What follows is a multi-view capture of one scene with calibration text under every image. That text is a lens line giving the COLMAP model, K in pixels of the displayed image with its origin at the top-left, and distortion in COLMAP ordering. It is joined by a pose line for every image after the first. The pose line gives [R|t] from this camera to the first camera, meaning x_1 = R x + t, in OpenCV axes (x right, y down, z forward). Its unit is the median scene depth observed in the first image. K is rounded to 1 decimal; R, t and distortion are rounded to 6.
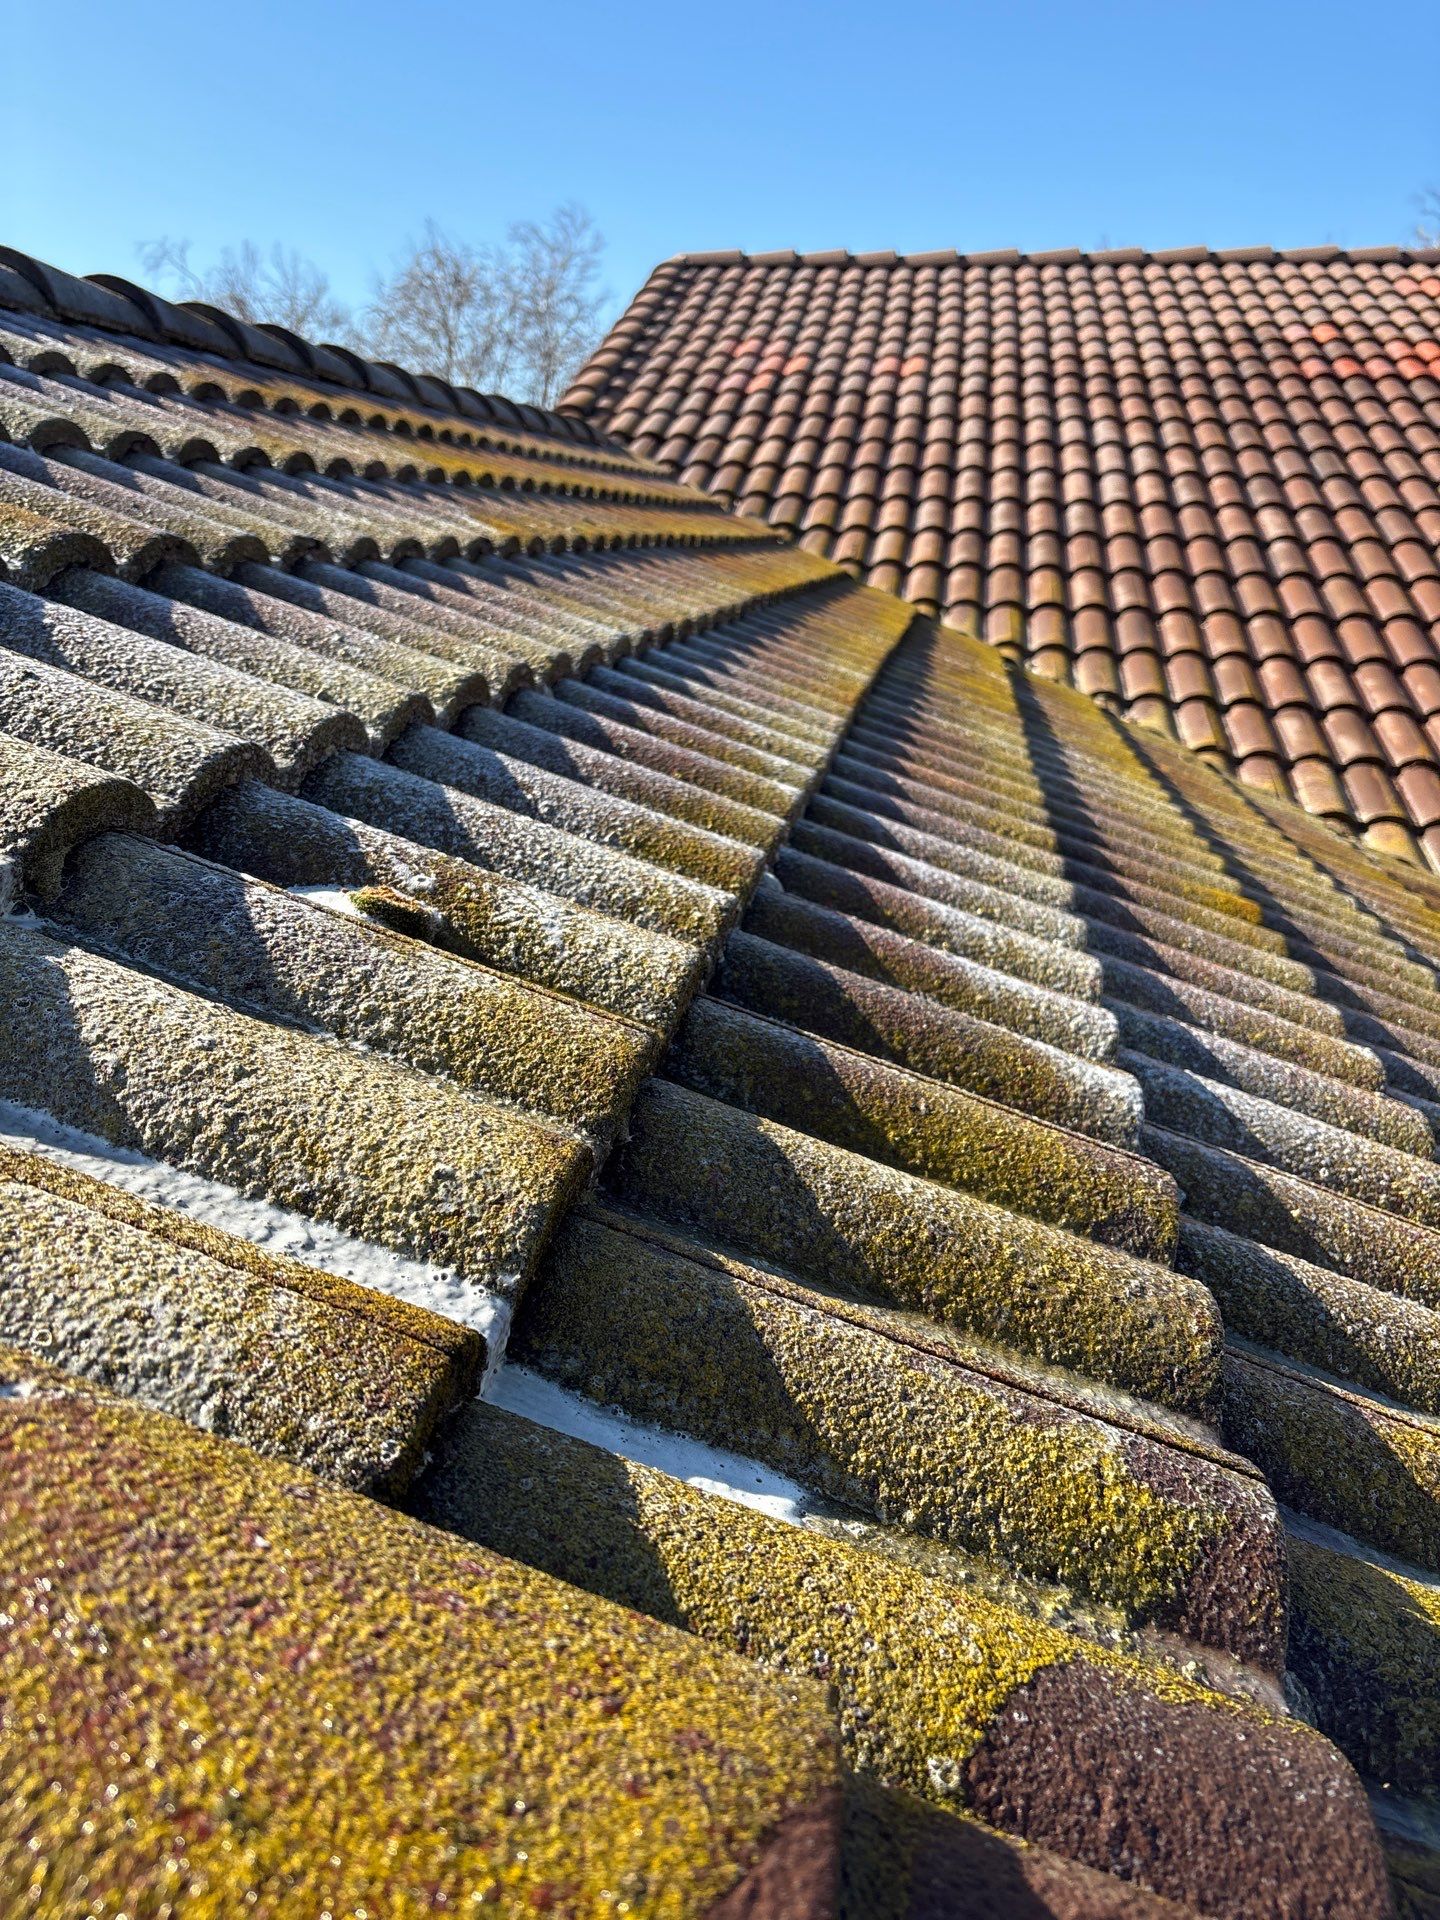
lens RADIAL K [[1391.1, 0, 720.6], [0, 1391.1, 942.4], [0, 0, 1]] dist [0.026487, -0.031852]
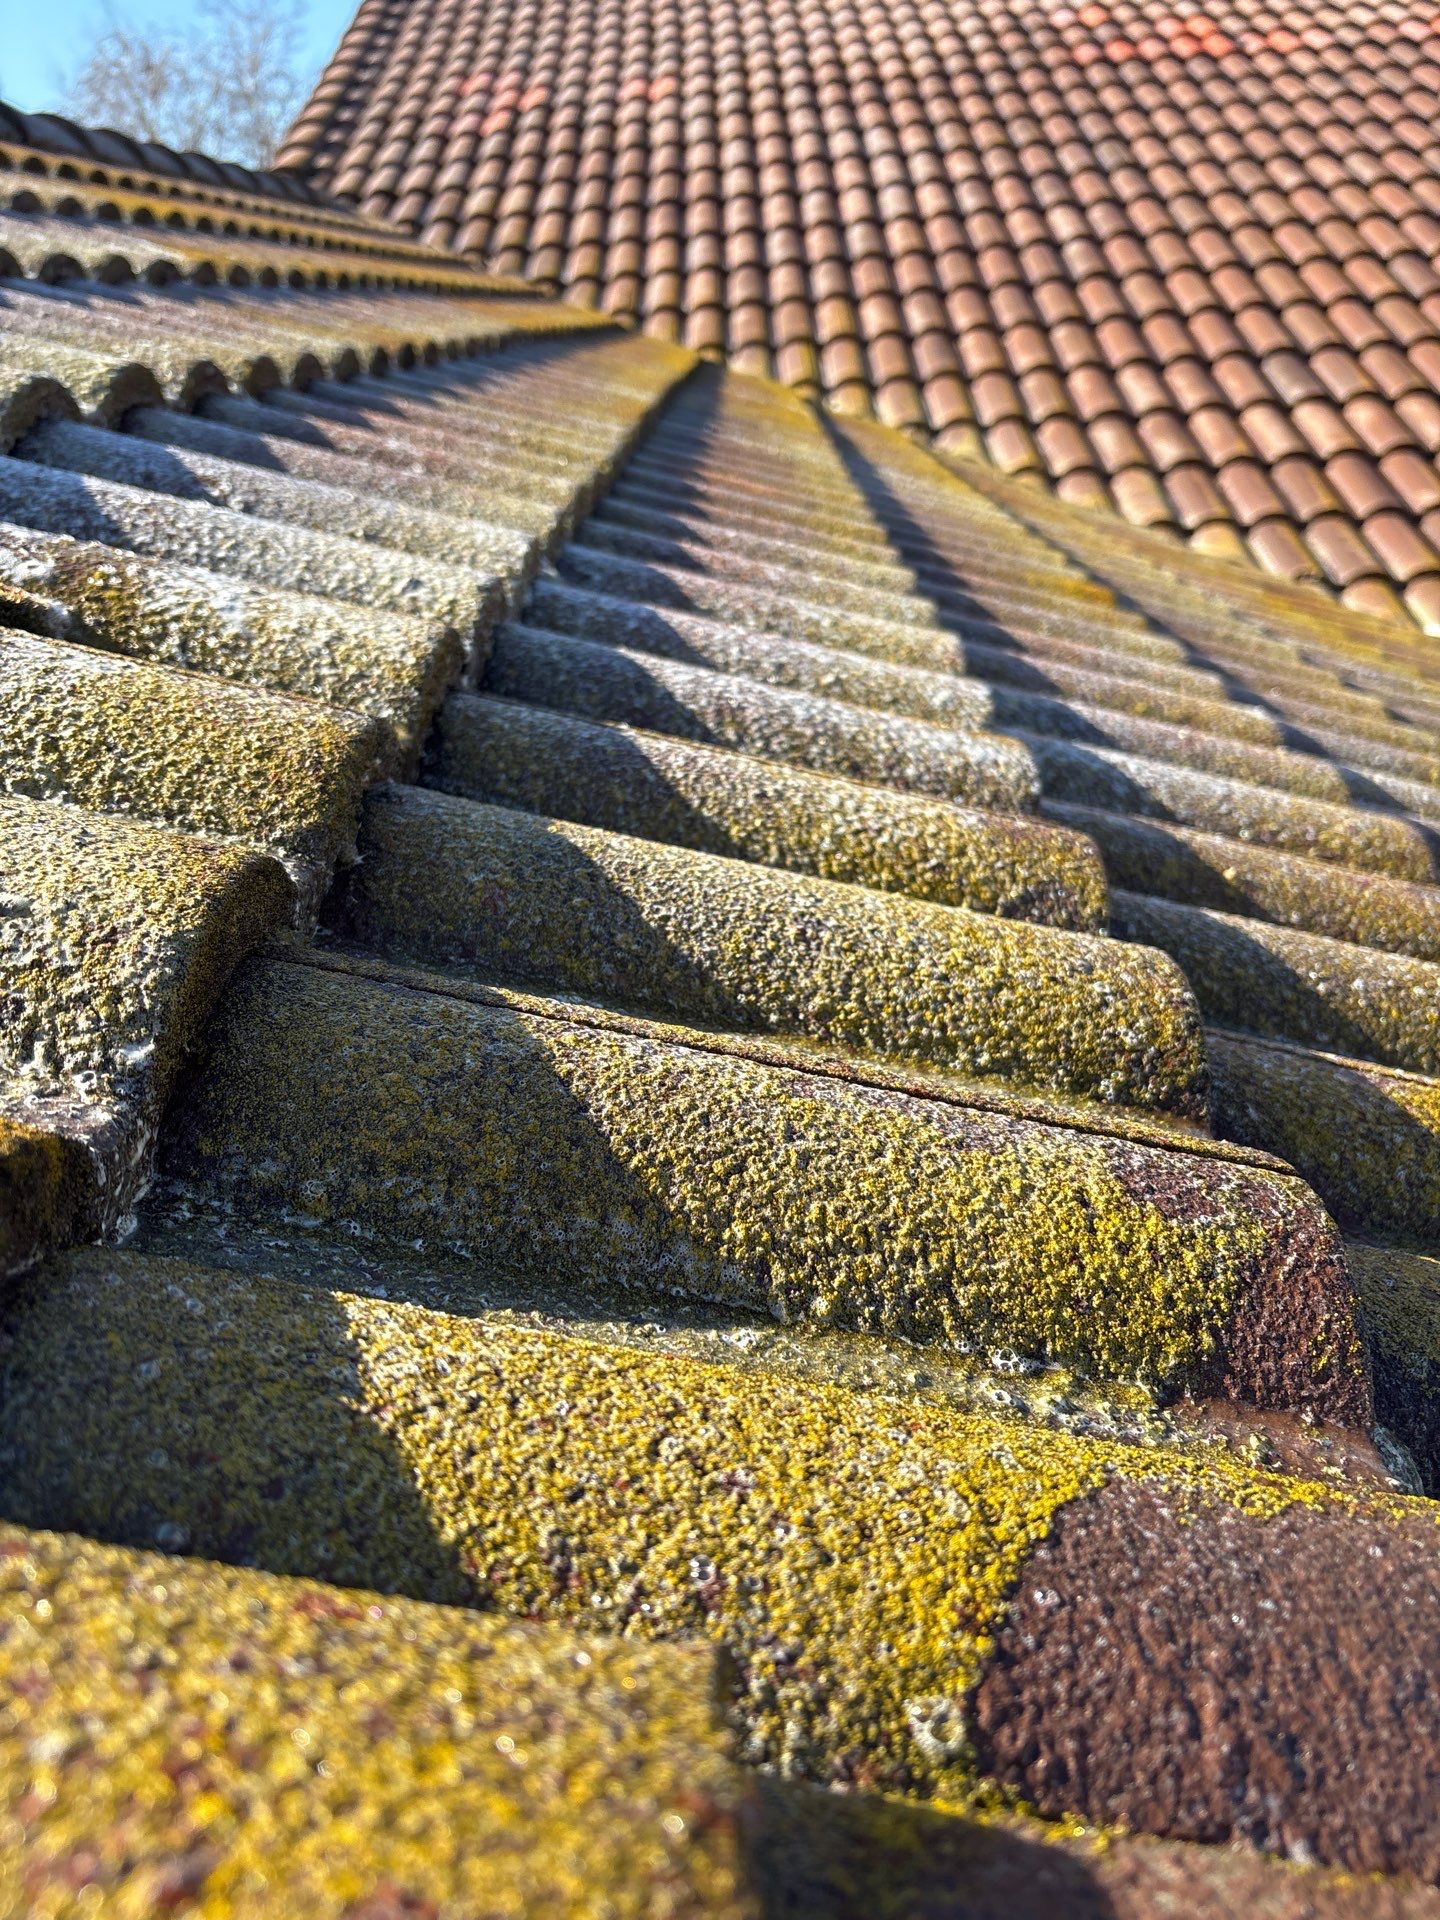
lens RADIAL K [[1391.1, 0, 720.6], [0, 1391.1, 942.4], [0, 0, 1]] dist [0.026487, -0.031852]
pose [[0.984412, -0.145296, 0.099109, 0.031359], [0.131628, 0.982368, 0.132764, 0.096038], [-0.116652, -0.117649, 0.986180, 0.243709]]
